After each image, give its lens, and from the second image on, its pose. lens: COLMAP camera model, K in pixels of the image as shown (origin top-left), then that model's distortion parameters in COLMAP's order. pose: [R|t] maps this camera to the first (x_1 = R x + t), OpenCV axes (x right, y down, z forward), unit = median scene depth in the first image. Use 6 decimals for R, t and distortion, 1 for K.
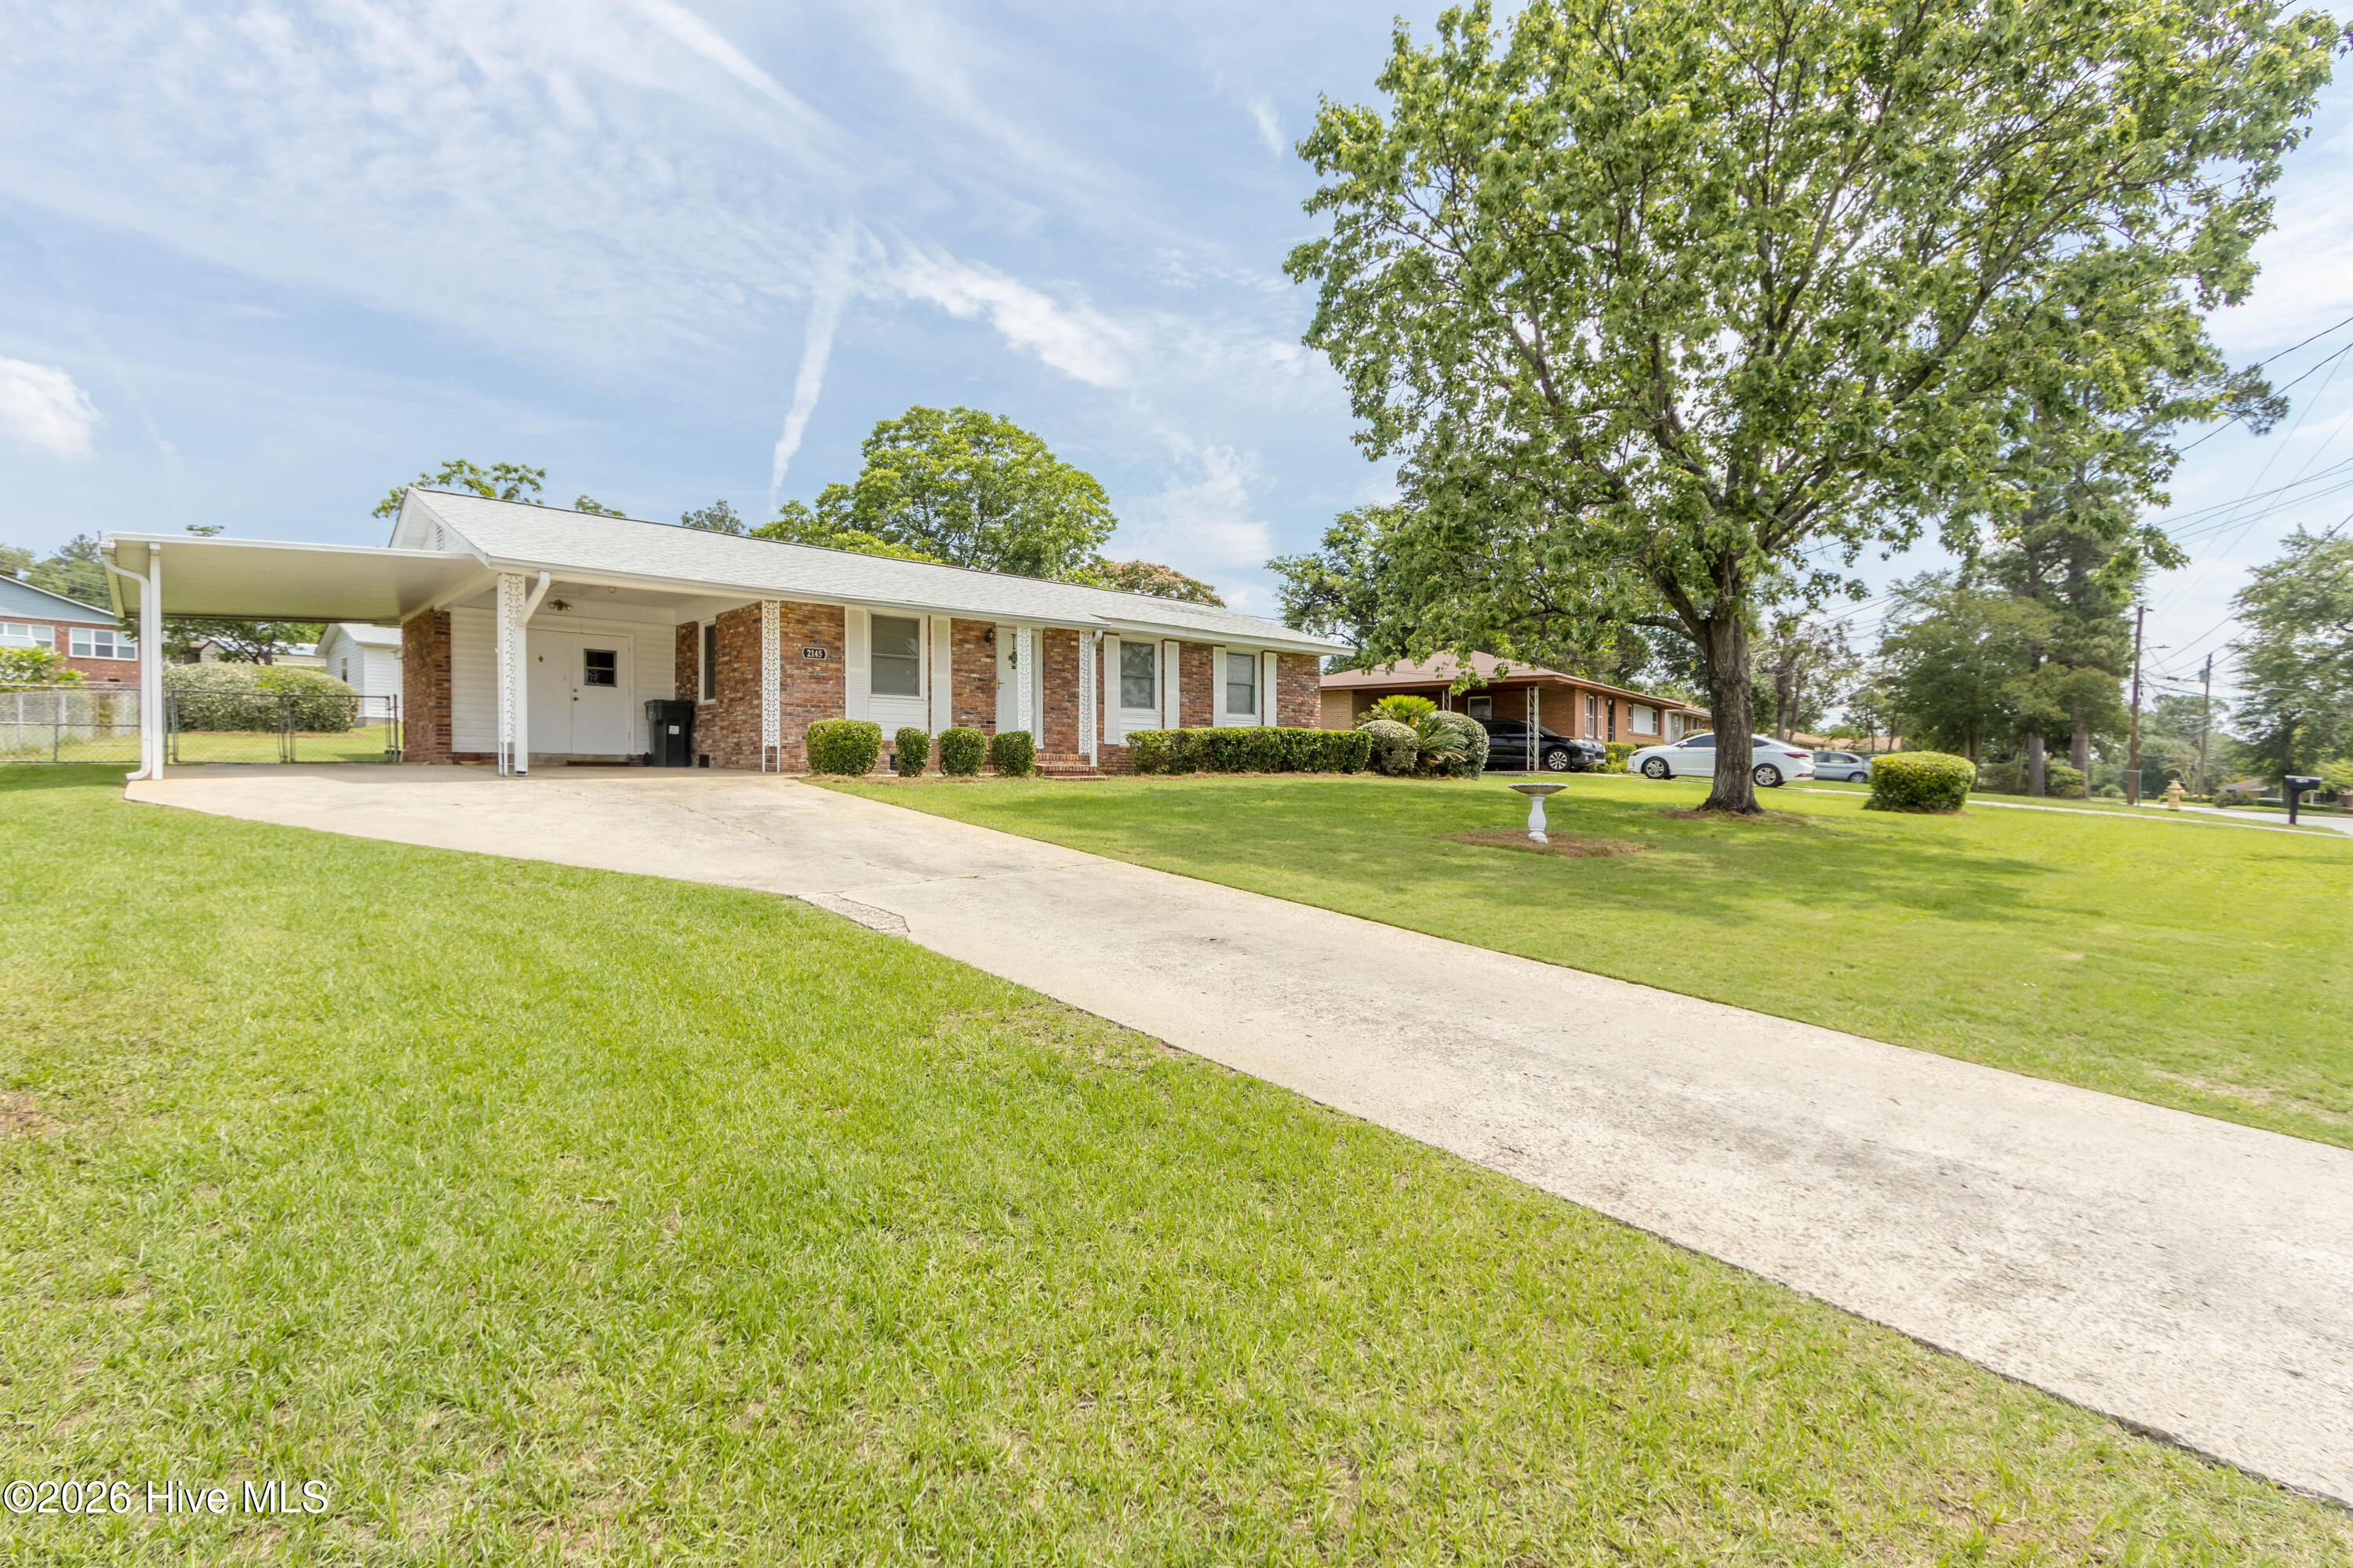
lens RADIAL K [[1061.6, 0, 1156.4], [0, 1061.6, 786.1], [0, 0, 1]] dist [0.004693, -0.001374]
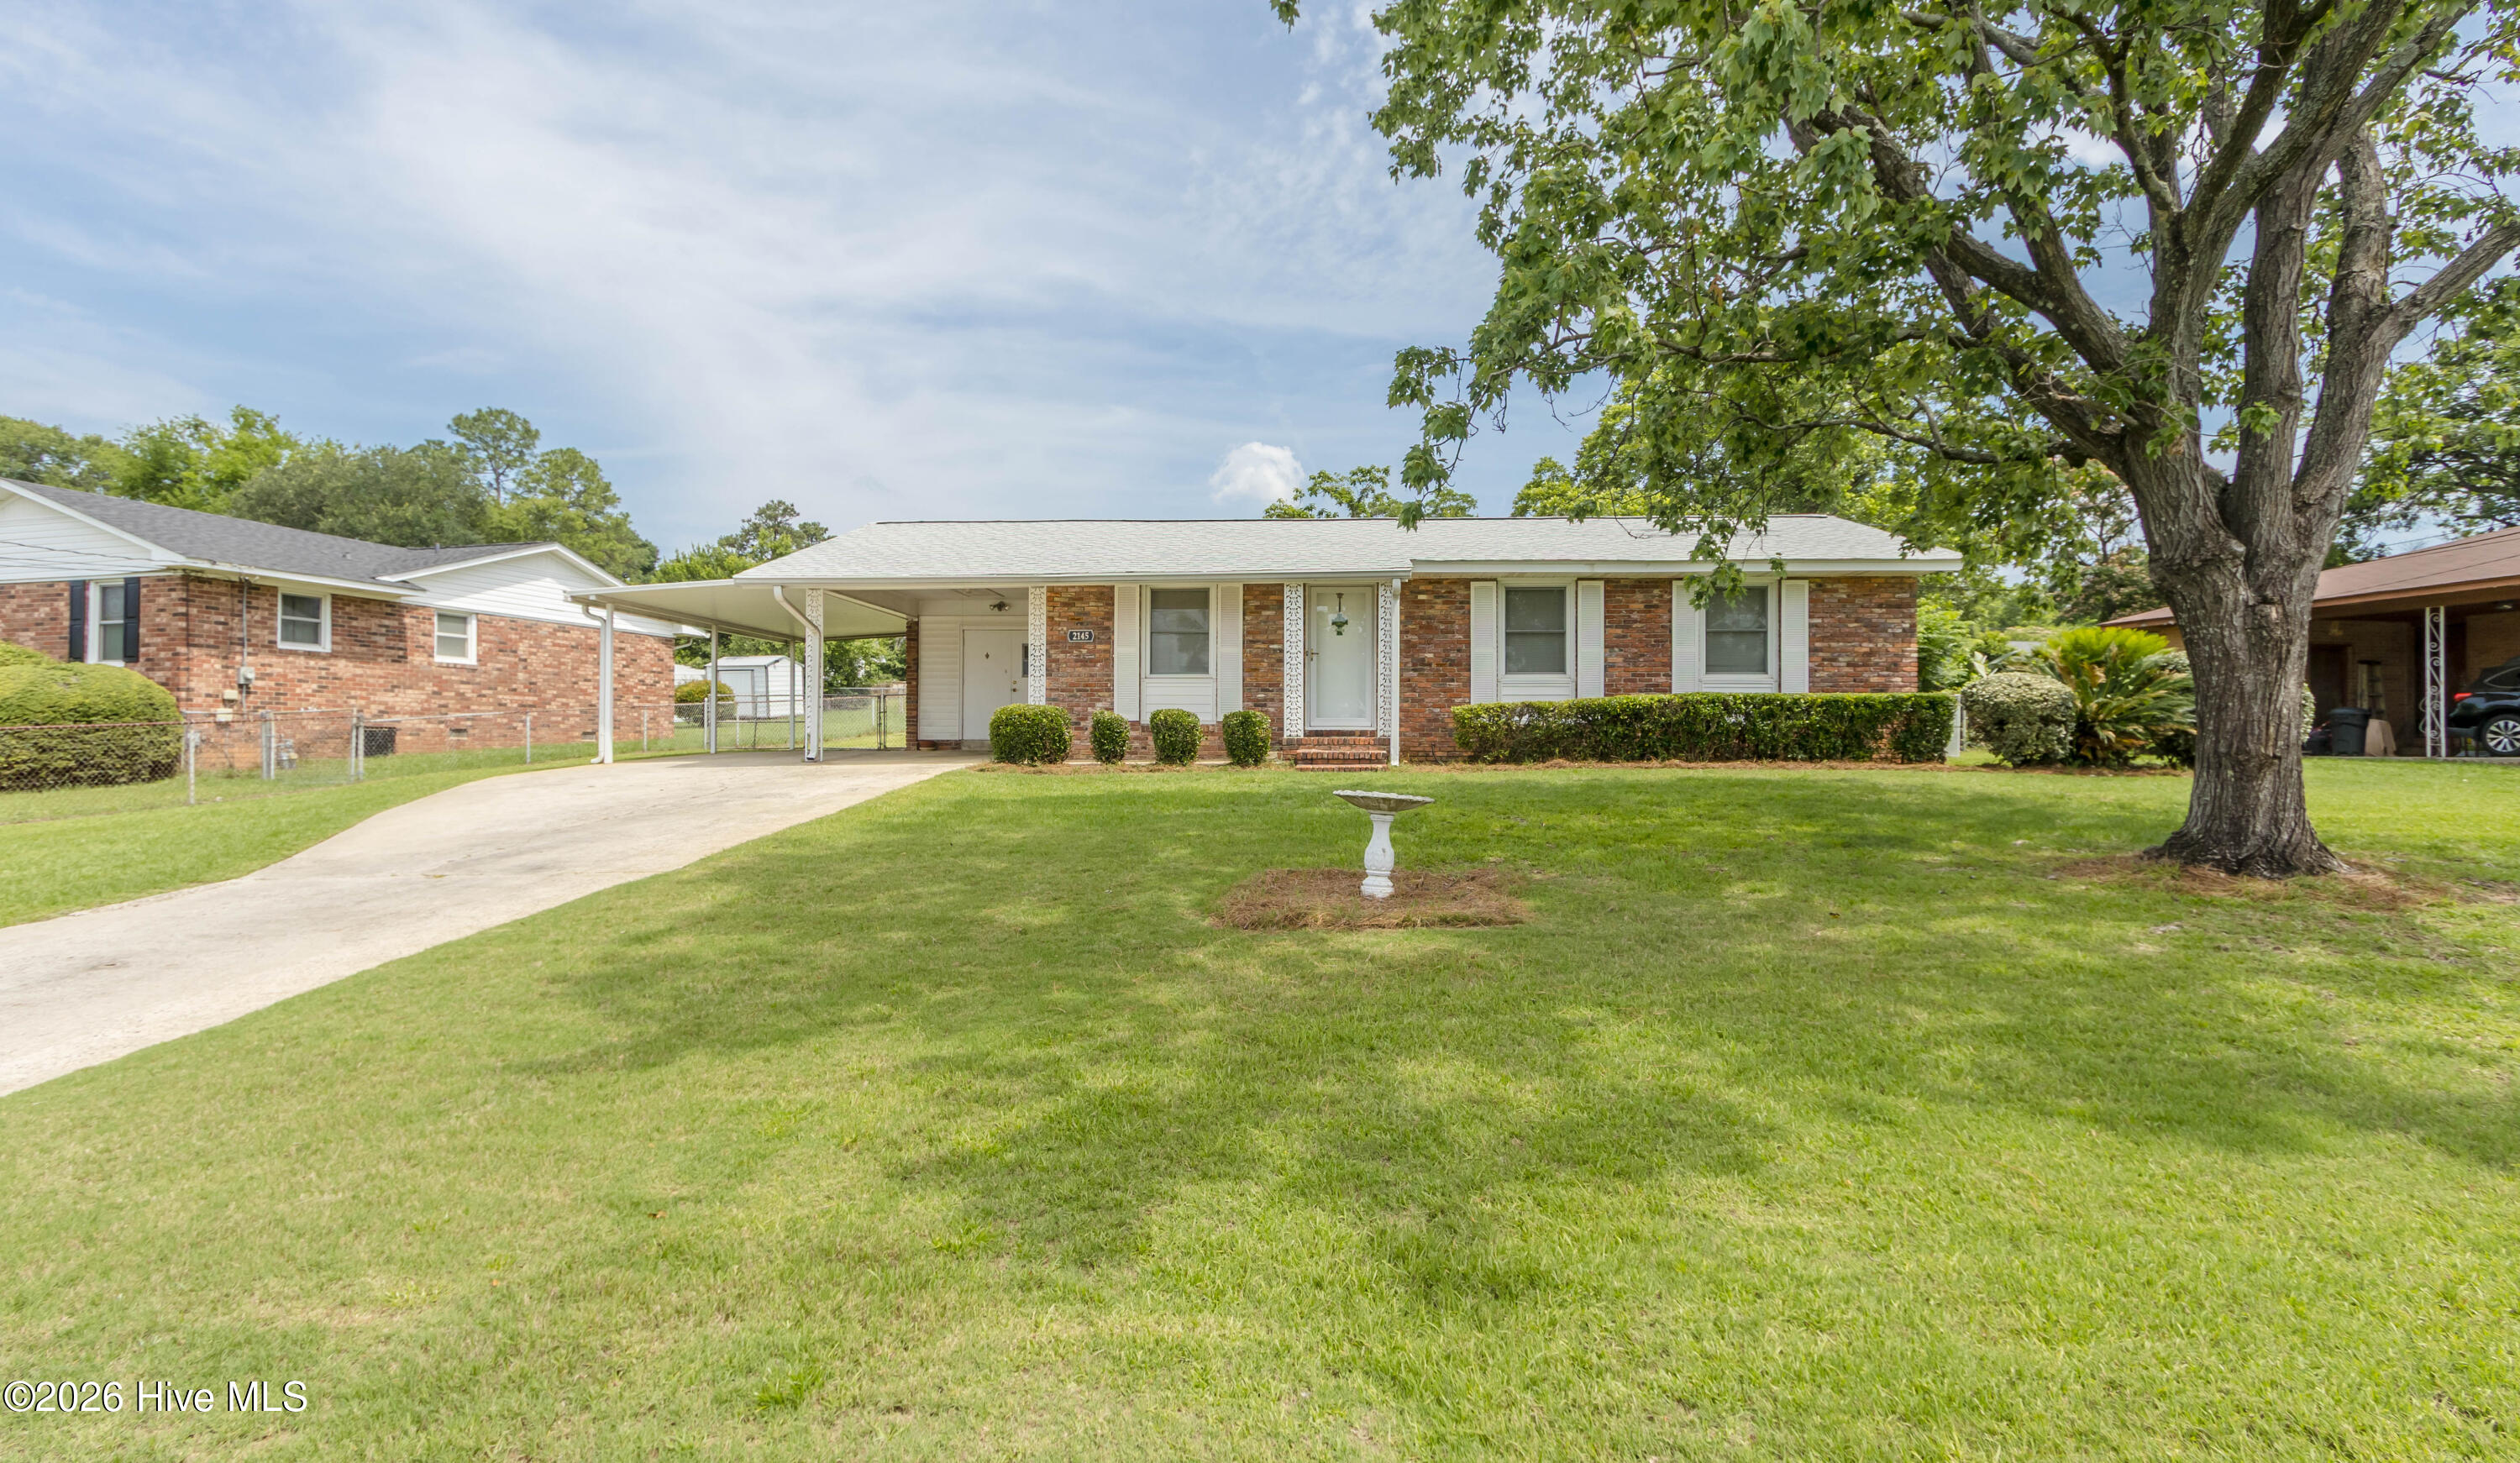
lens RADIAL K [[1147.9, 0, 1260.0], [0, 1147.9, 731.5], [0, 0, 1]] dist [0.008394, -0.004890]
pose [[0.728986, -0.009980, -0.684455, 0.453123], [-0.008809, 0.999674, -0.023958, -0.012288], [0.684472, 0.023495, 0.728661, 0.308951]]
